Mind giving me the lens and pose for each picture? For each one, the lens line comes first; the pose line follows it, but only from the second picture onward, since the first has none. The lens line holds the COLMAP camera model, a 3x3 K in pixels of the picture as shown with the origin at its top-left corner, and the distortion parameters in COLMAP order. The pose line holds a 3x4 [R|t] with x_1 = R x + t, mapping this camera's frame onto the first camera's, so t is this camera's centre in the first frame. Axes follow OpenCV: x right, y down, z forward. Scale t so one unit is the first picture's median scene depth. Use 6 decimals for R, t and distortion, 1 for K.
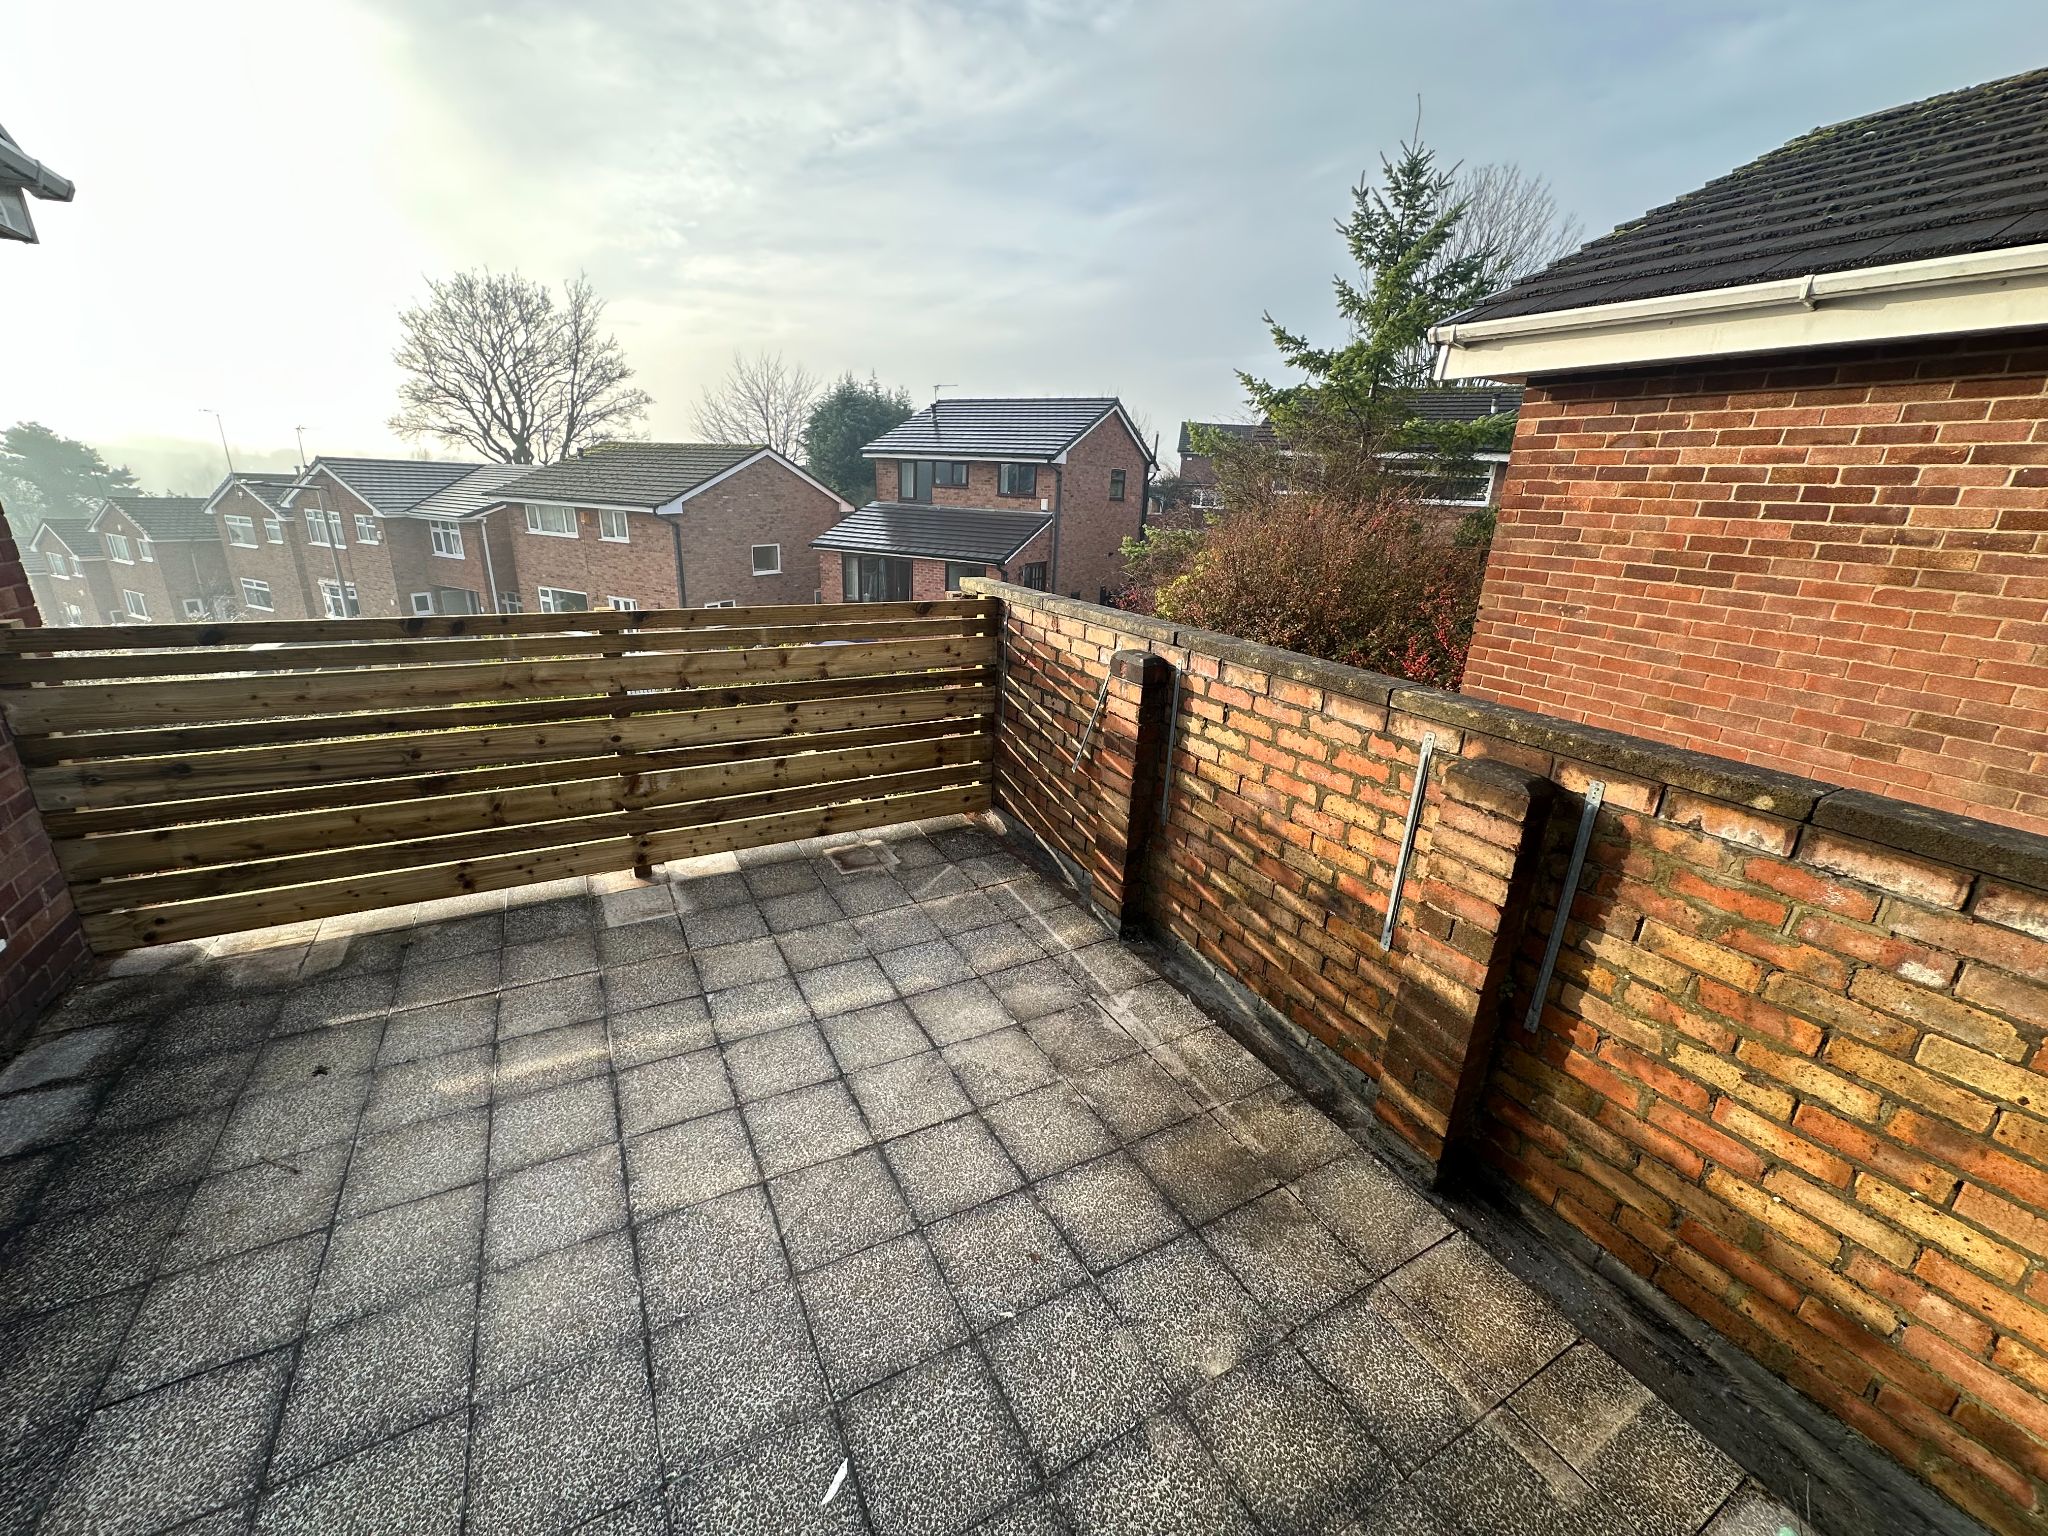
lens RADIAL K [[817.2, 0, 1019.3], [0, 817.2, 764.6], [0, 0, 1]] dist [-0.002343, 0.000370]
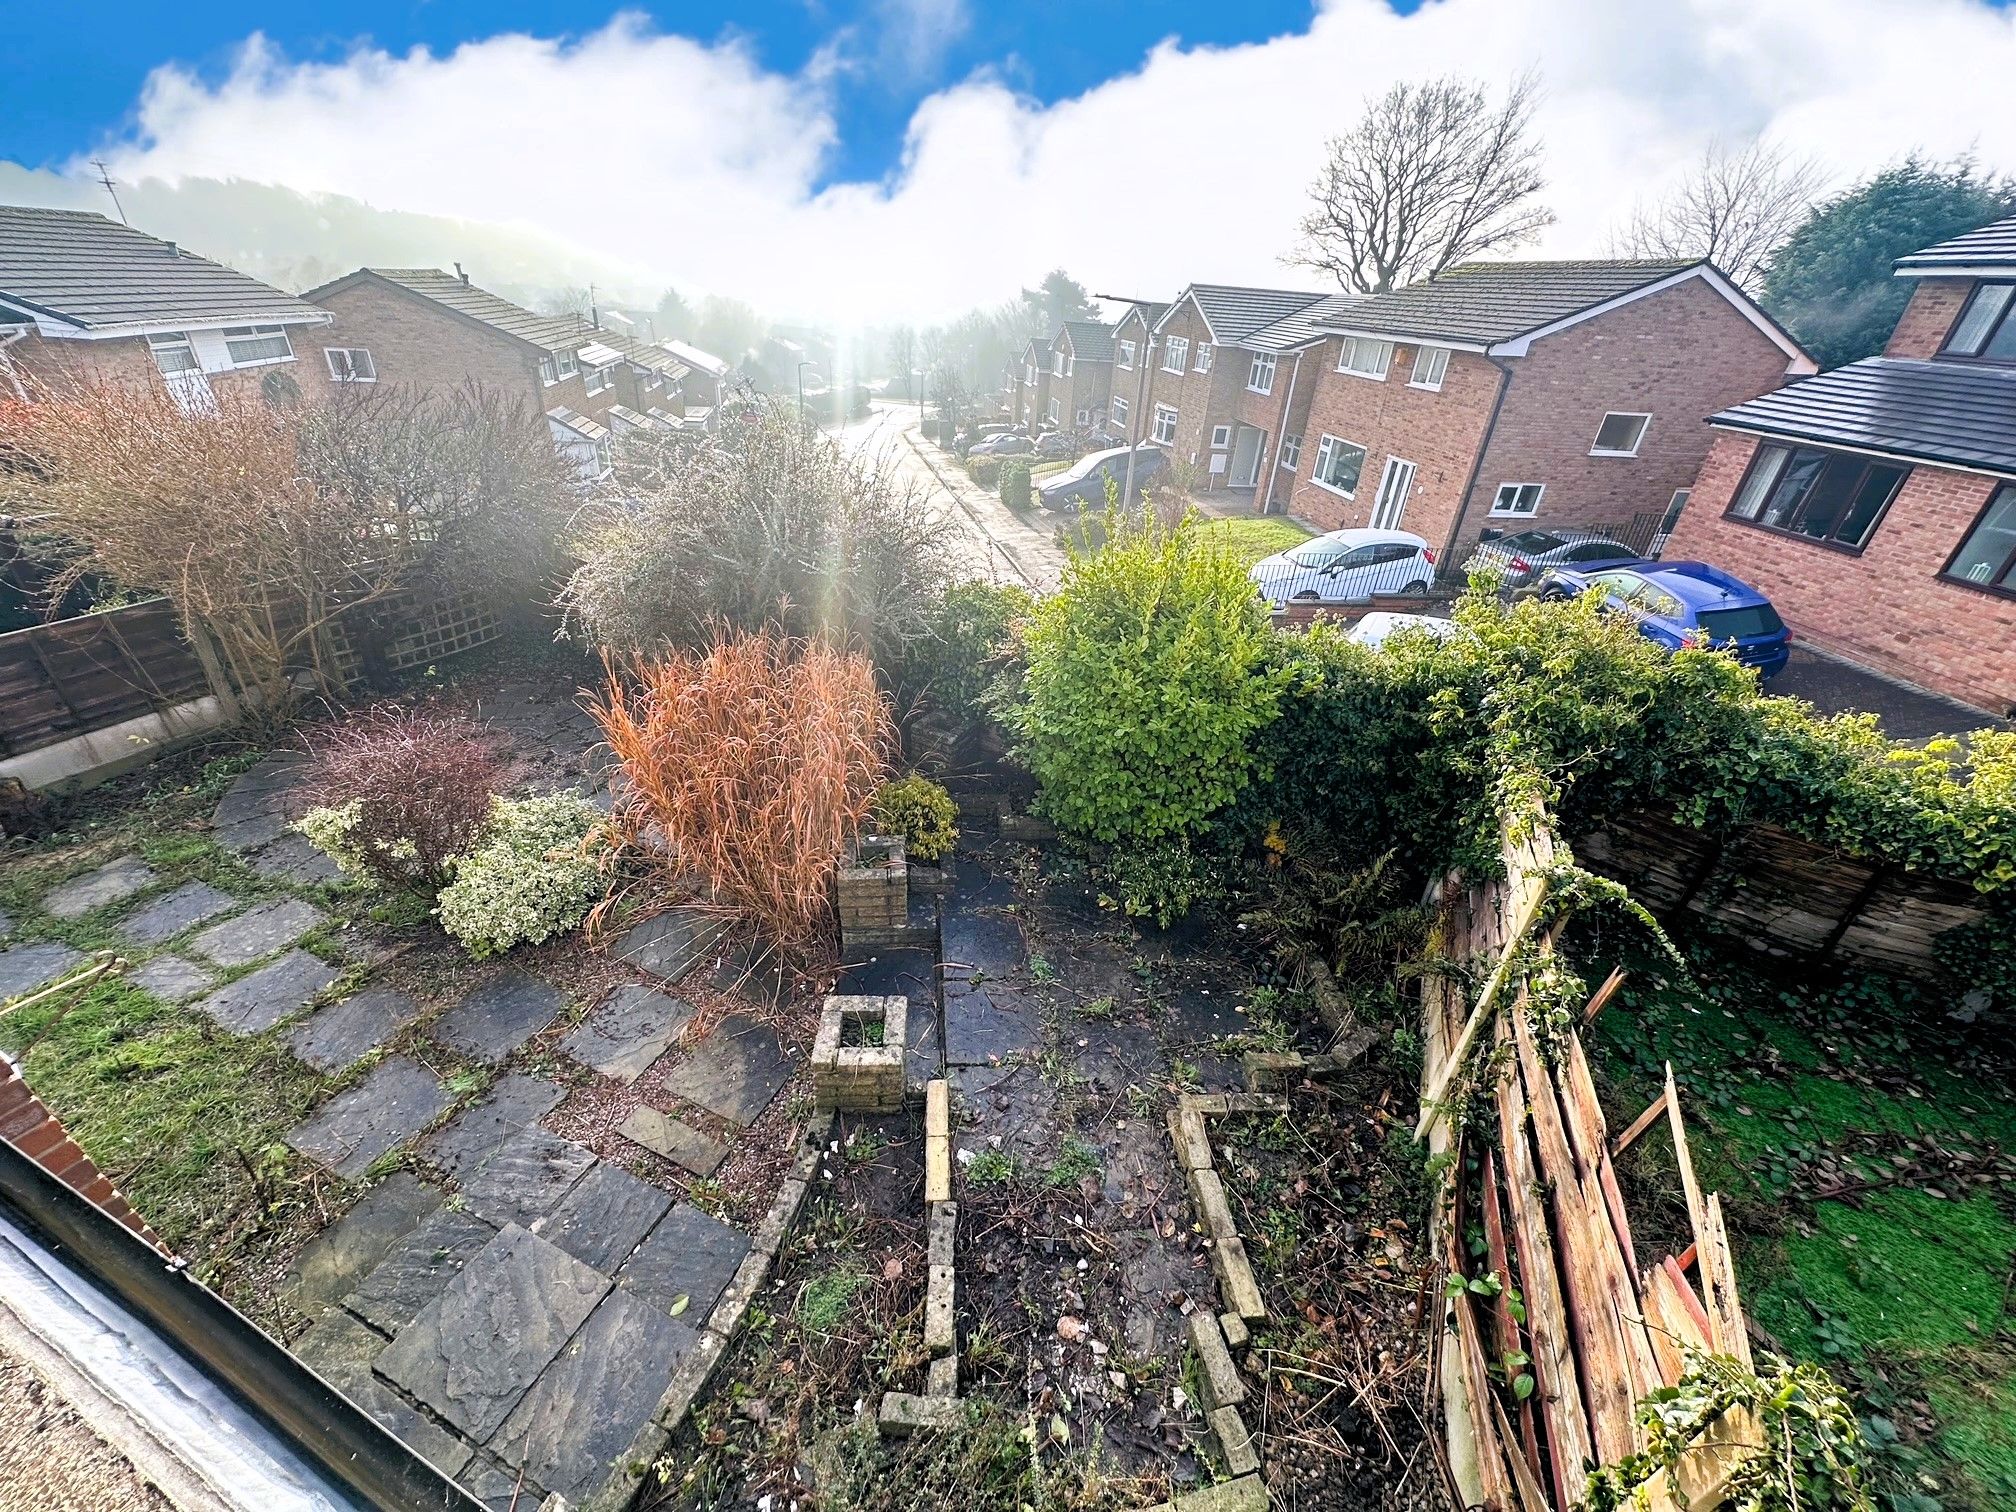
lens RADIAL K [[804.5, 0, 1003.4], [0, 804.5, 752.6], [0, 0, 1]] dist [-0.002343, 0.000370]
pose [[0.607400, 0.397008, -0.688077, -0.274417], [-0.289806, 0.917209, 0.273387, -0.199603], [0.739647, 0.033353, 0.672168, 0.875606]]
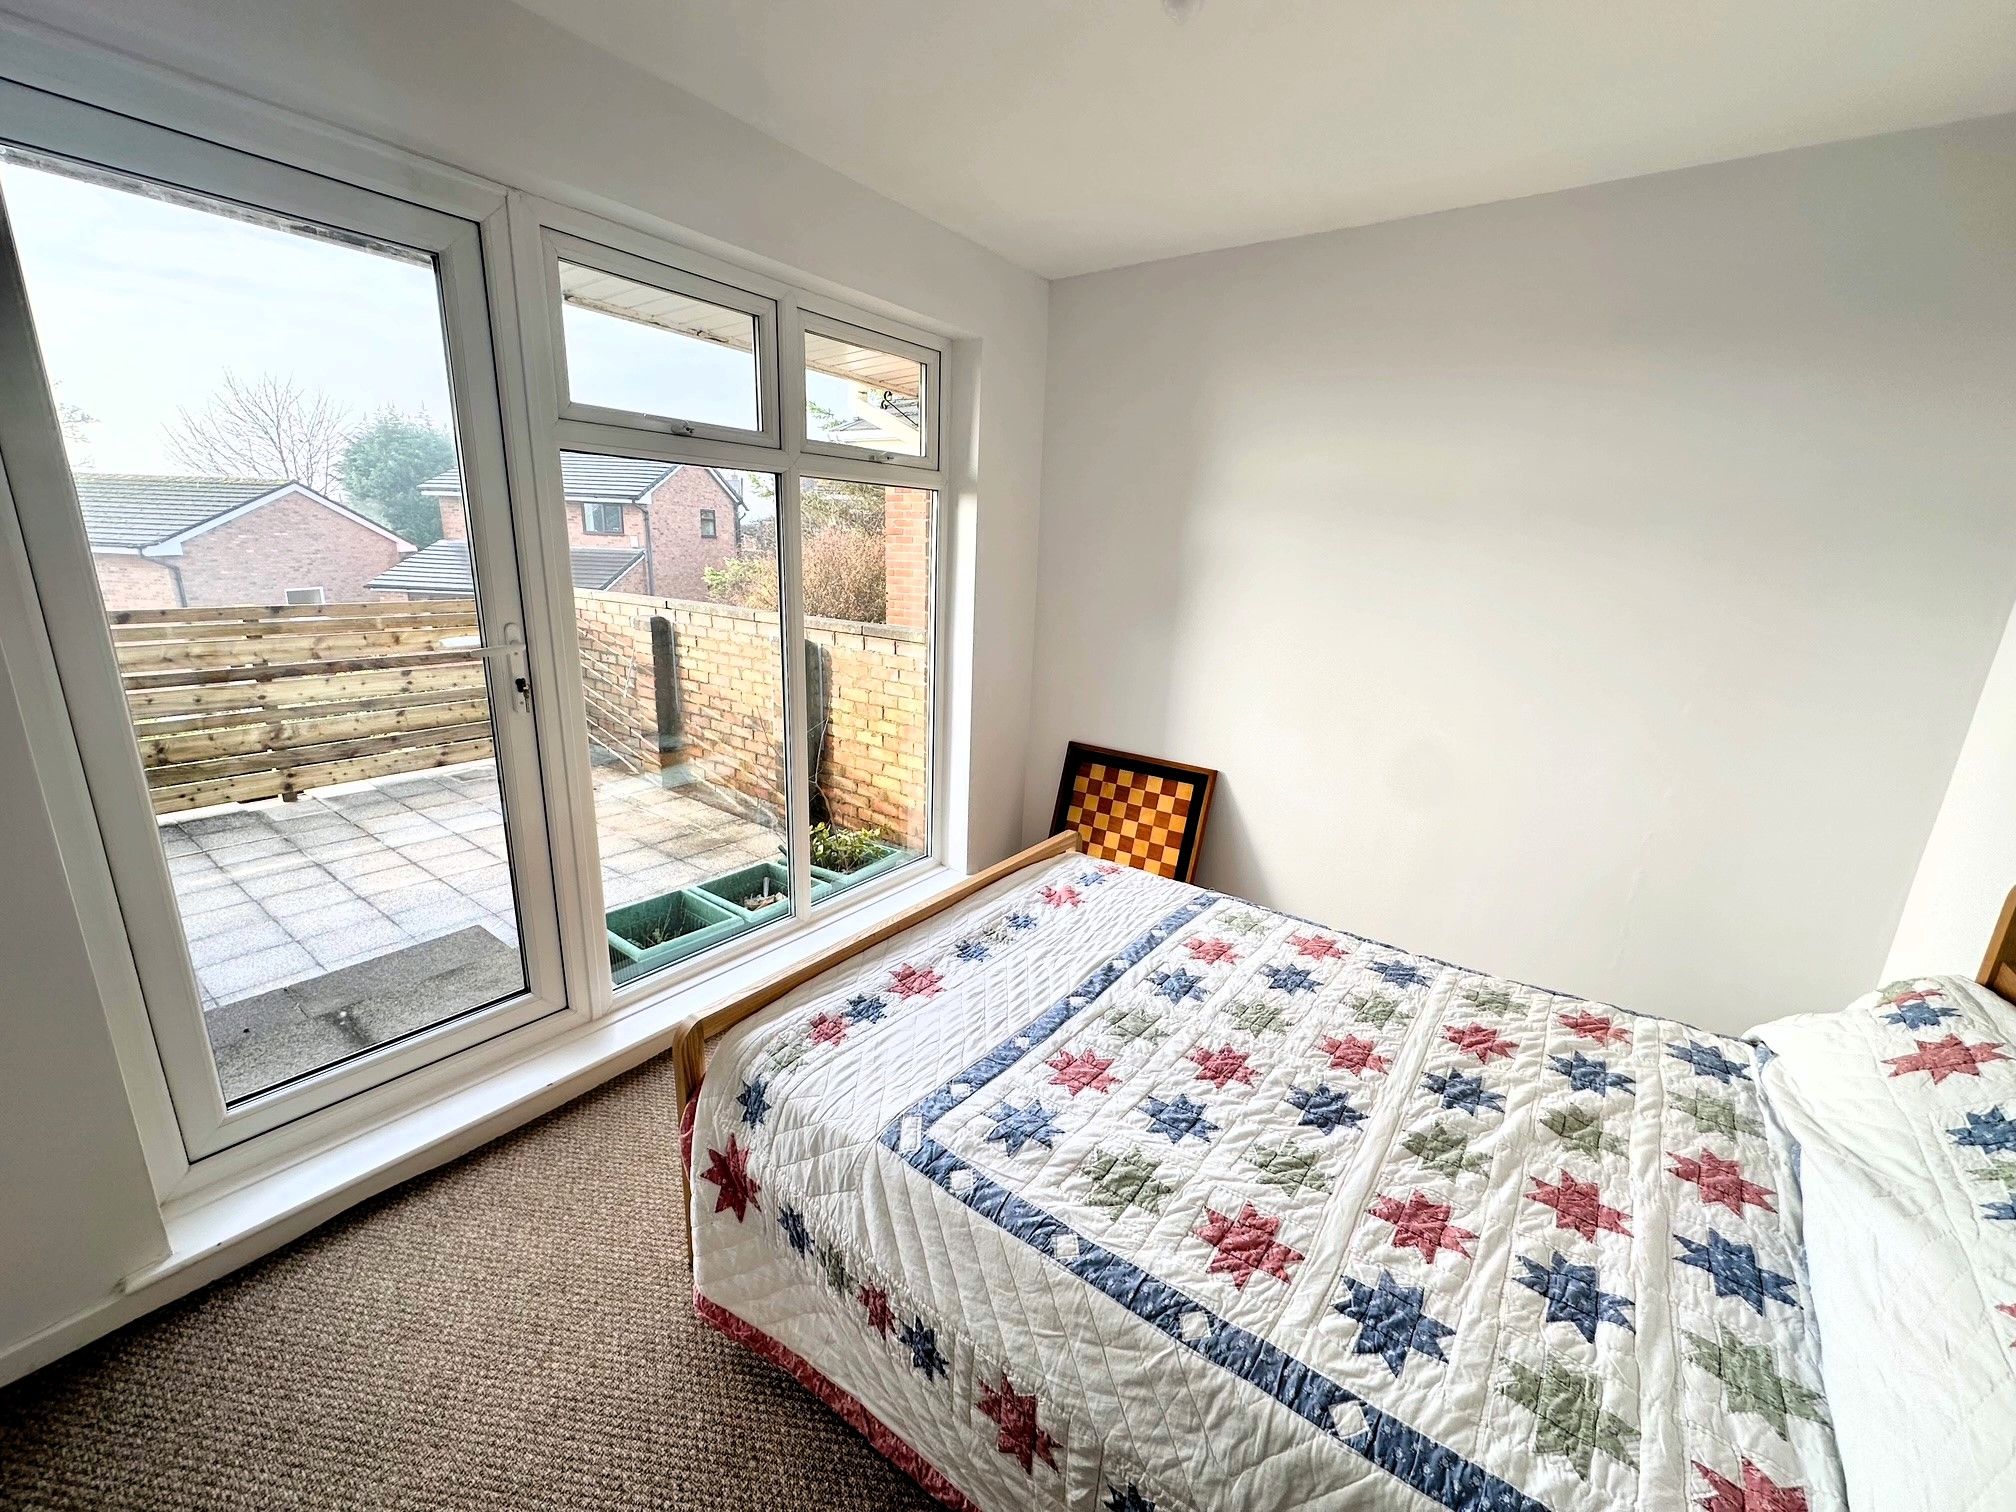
lens RADIAL K [[804.5, 0, 1003.4], [0, 804.5, 752.6], [0, 0, 1]] dist [-0.002343, 0.000370]
pose [[0.908197, -0.113254, 0.402929, 0.081852], [0.134458, 0.990613, -0.024627, 0.223412], [-0.396358, 0.076543, 0.914900, -0.636512]]
